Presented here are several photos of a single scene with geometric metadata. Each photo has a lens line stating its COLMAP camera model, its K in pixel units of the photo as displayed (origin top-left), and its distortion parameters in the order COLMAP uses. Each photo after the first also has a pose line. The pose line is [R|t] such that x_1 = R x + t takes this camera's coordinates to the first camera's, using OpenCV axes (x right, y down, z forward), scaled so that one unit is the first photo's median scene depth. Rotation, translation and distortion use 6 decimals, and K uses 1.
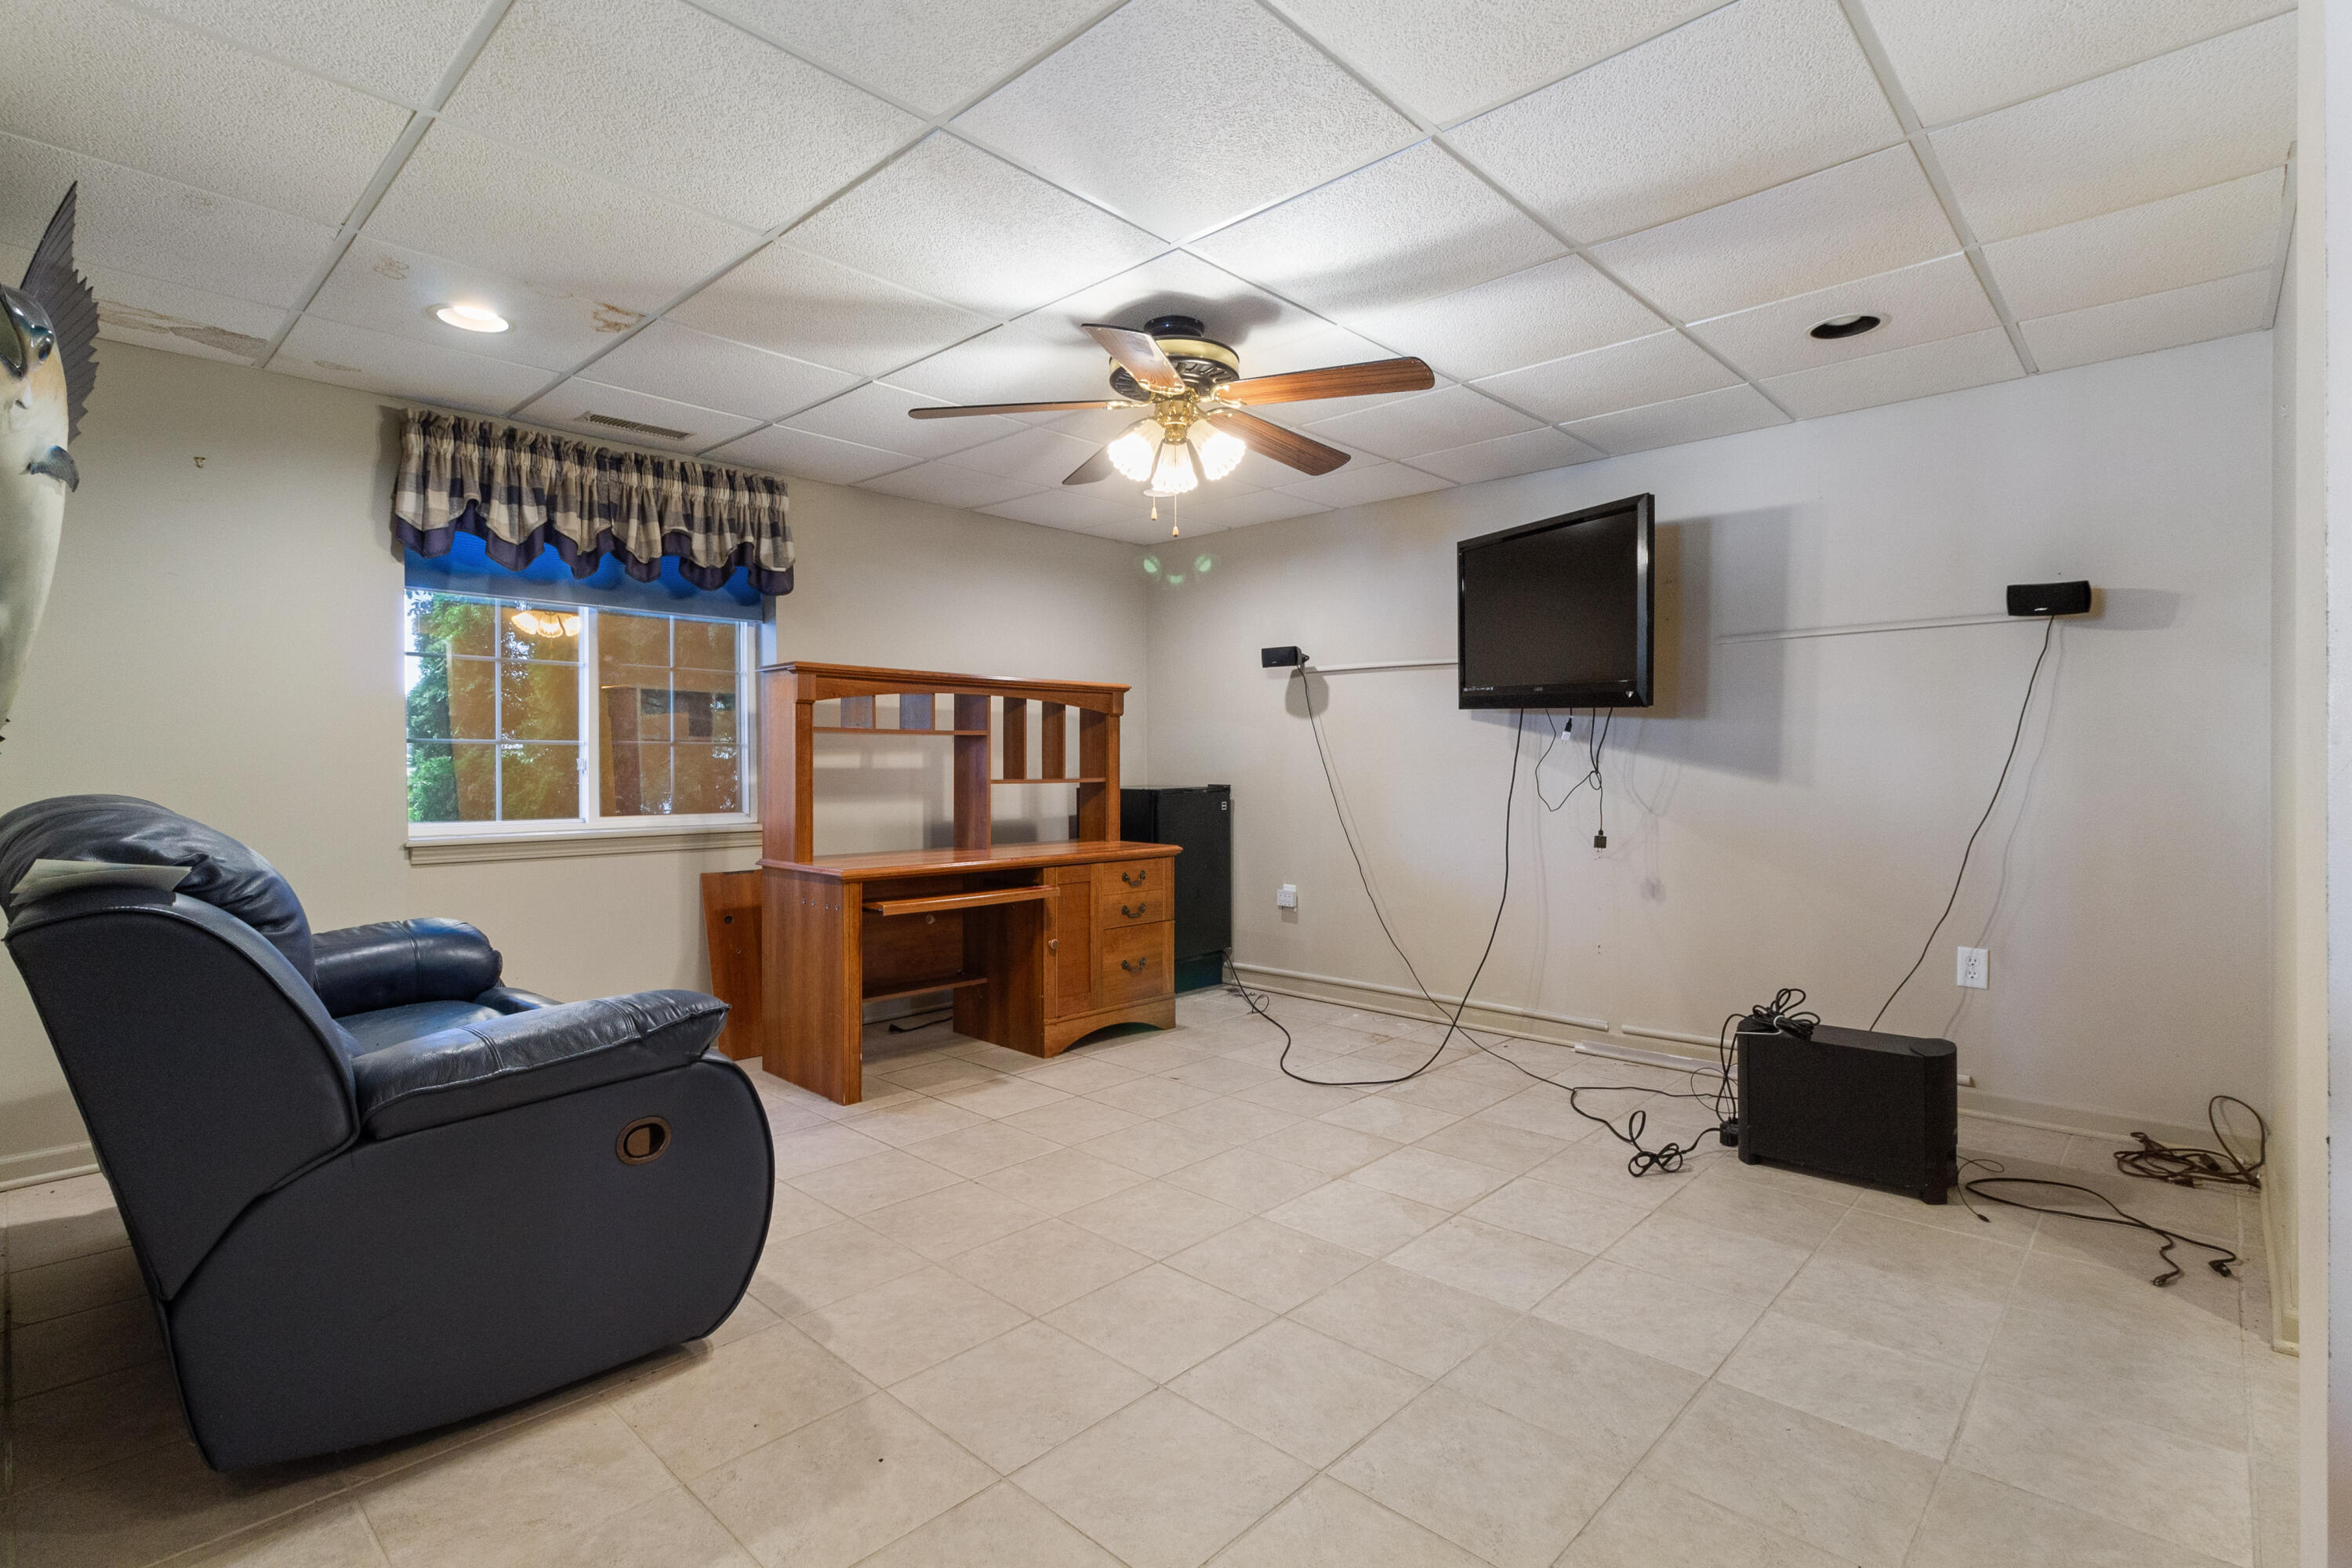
lens RADIAL K [[1120.5, 0, 1178.1], [0, 1120.5, 771.1], [0, 0, 1]] dist [0.001035, 0.001022]
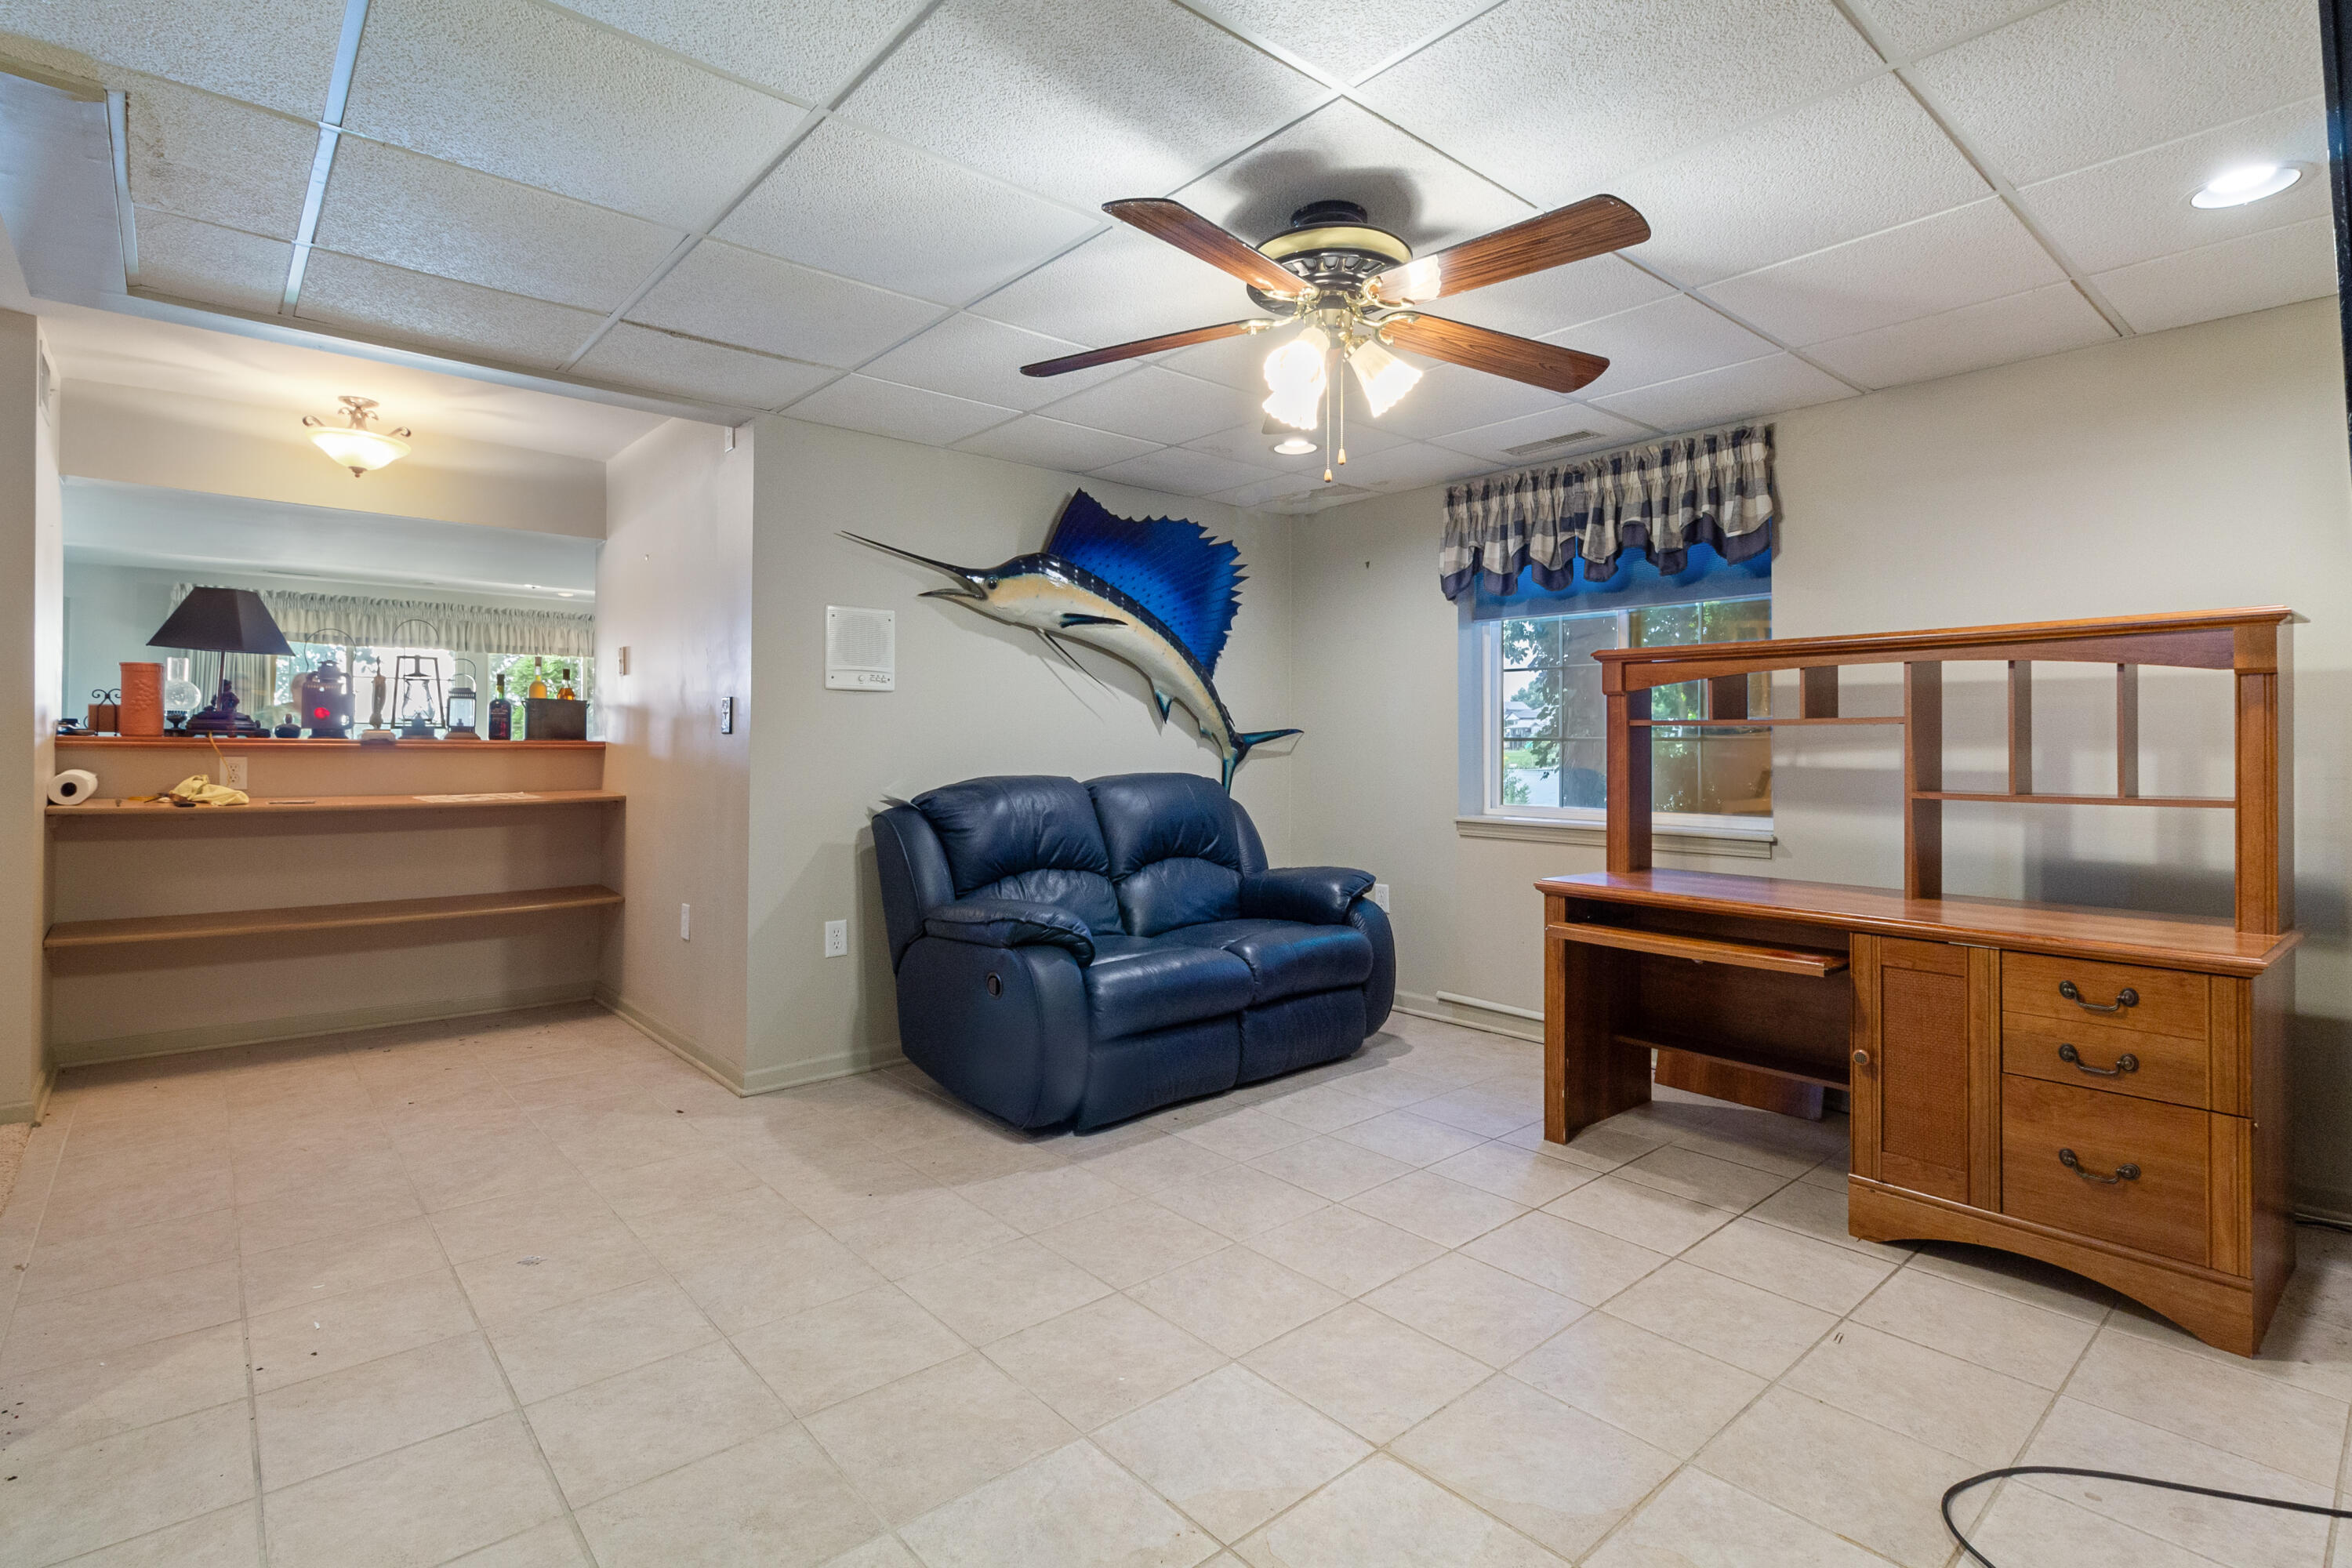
lens RADIAL K [[1120.5, 0, 1157.8], [0, 1120.5, 739.2], [0, 0, 1]] dist [0.001035, 0.001022]
pose [[-0.111253, -0.005072, -0.993779, 0.594445], [-0.009763, 0.999944, -0.004010, -0.017920], [0.993744, 0.009256, -0.111297, 0.727267]]
